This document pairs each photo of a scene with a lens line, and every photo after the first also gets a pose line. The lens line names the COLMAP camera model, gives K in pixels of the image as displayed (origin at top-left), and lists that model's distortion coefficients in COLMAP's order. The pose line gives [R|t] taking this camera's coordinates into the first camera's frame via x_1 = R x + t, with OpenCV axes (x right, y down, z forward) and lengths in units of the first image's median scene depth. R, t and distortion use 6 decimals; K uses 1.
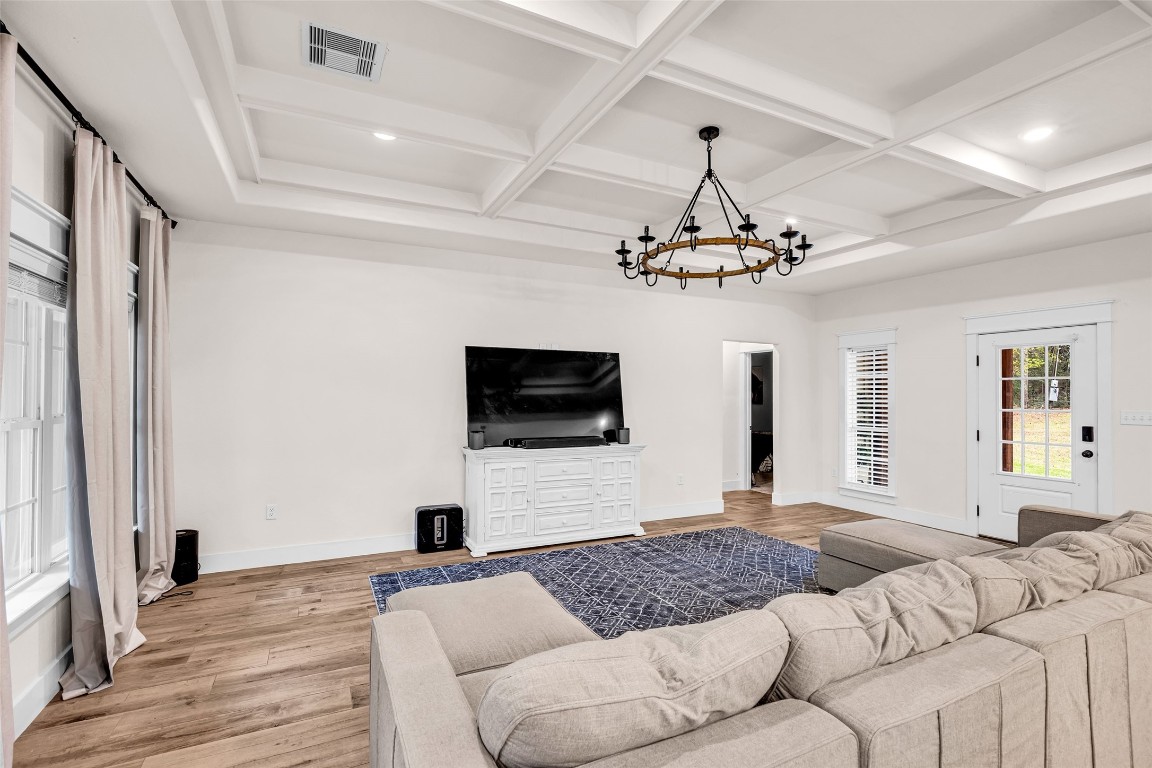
lens RADIAL K [[530.5, 0, 576.4], [0, 530.5, 390.0], [0, 0, 1]] dist [-0.003405, 0.001902]
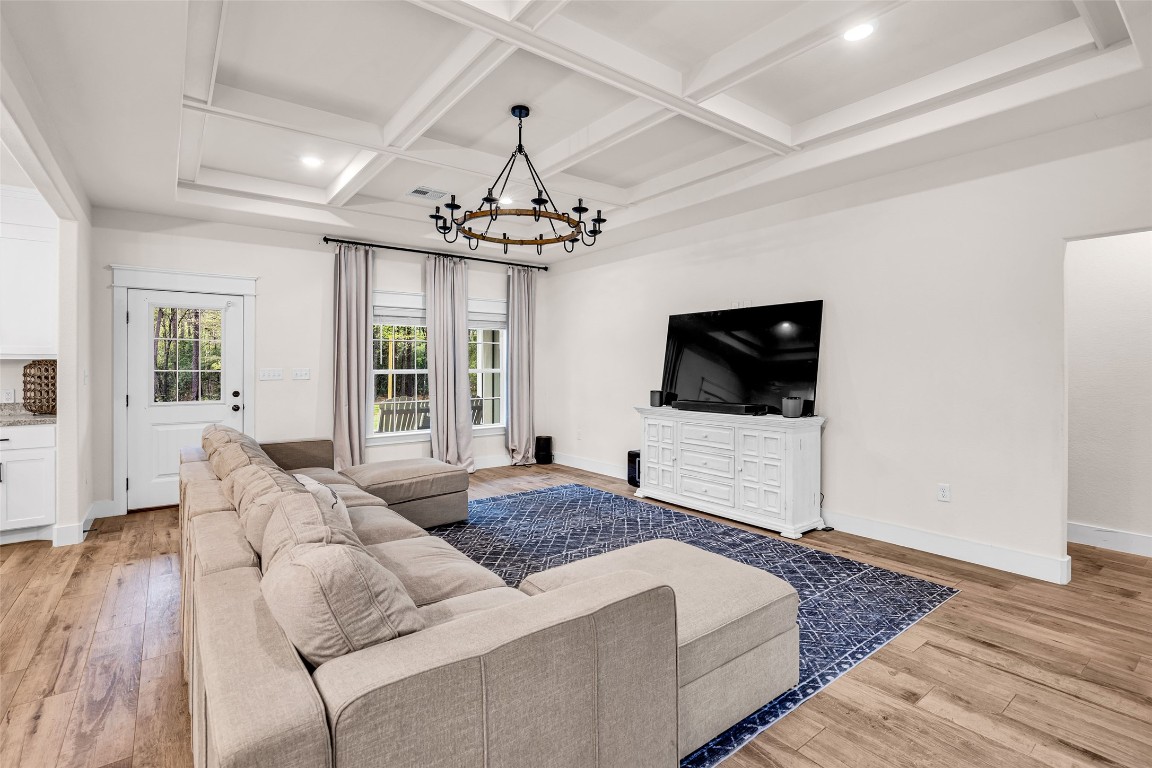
lens RADIAL K [[530.5, 0, 571.4], [0, 530.5, 373.7], [0, 0, 1]] dist [-0.003405, 0.001902]
pose [[0.199217, 0.002592, -0.979952, 0.853835], [0.004883, 0.999981, 0.003638, 0.035099], [0.979943, -0.005510, 0.199201, 0.569930]]
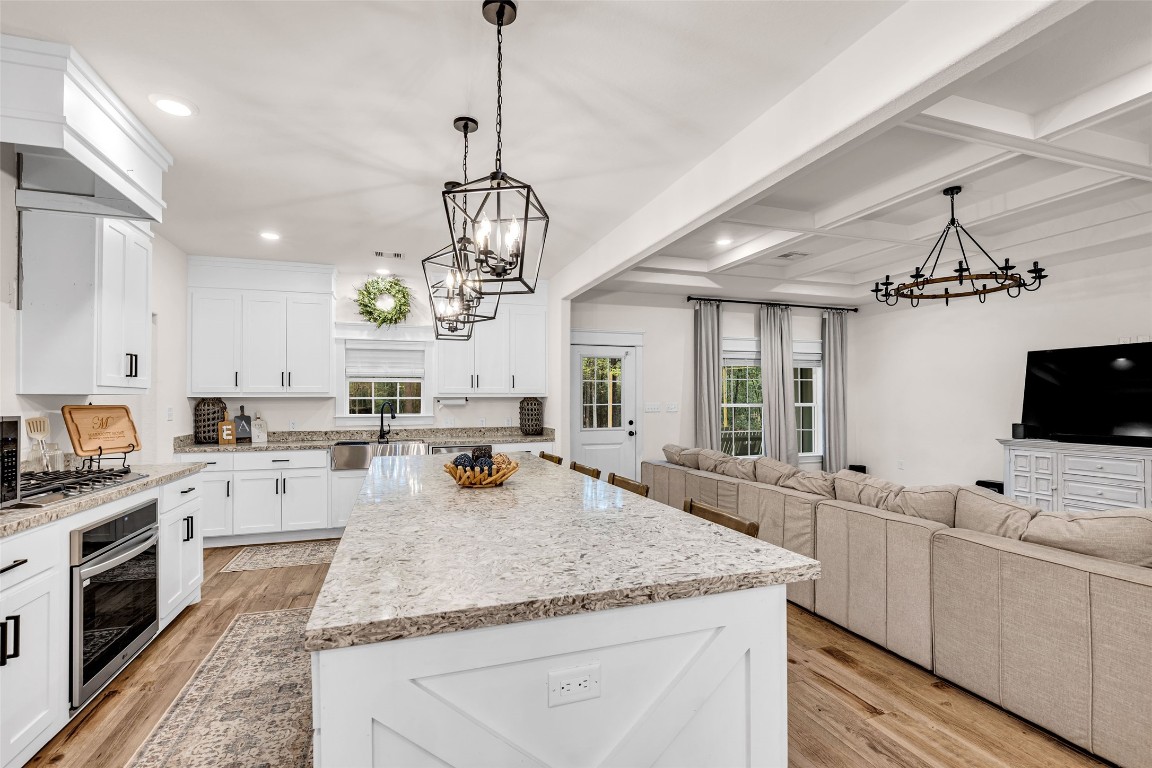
lens RADIAL K [[530.5, 0, 569.0], [0, 530.5, 397.5], [0, 0, 1]] dist [-0.003405, 0.001902]
pose [[-0.111979, -0.016214, -0.993578, 1.062168], [0.004503, 0.999848, -0.016823, 0.033601], [0.993700, -0.006358, -0.111889, 0.125129]]
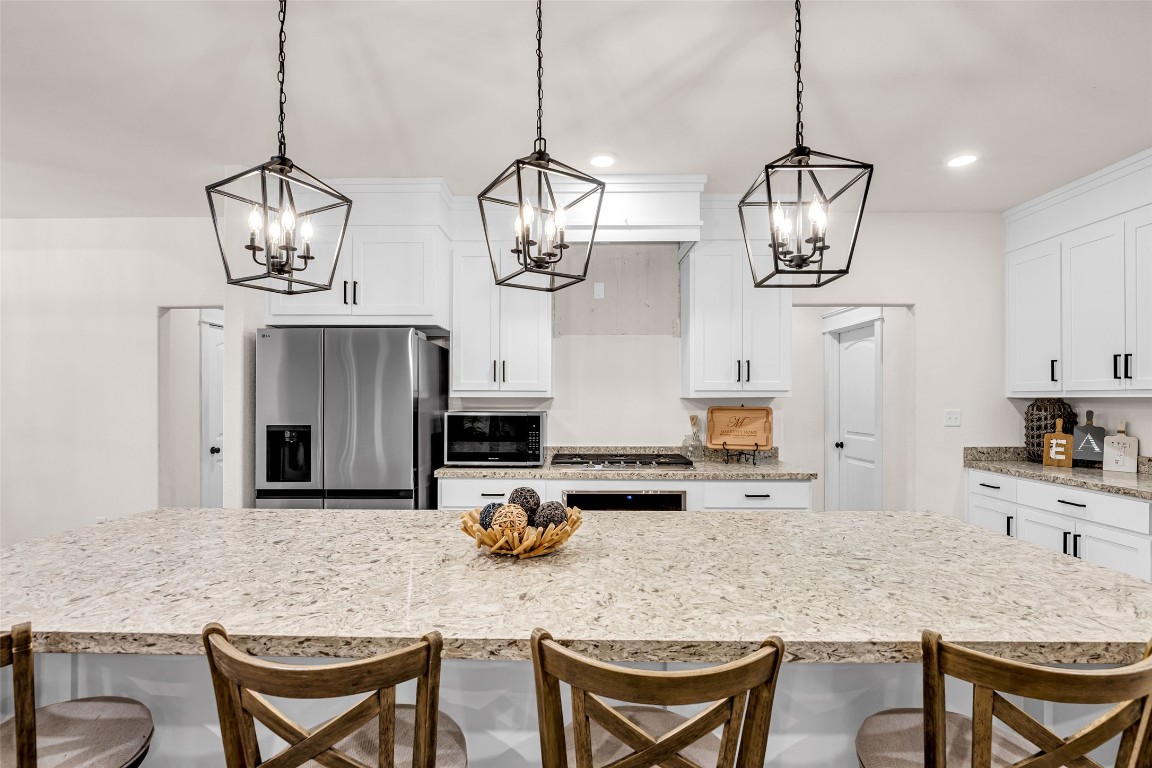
lens RADIAL K [[530.5, 0, 566.9], [0, 530.5, 393.6], [0, 0, 1]] dist [-0.003405, 0.001902]
pose [[-0.902024, -0.007788, 0.431616, 0.386658], [-0.010324, 0.999940, -0.003533, 0.016566], [-0.431562, -0.007643, -0.902051, 0.261477]]
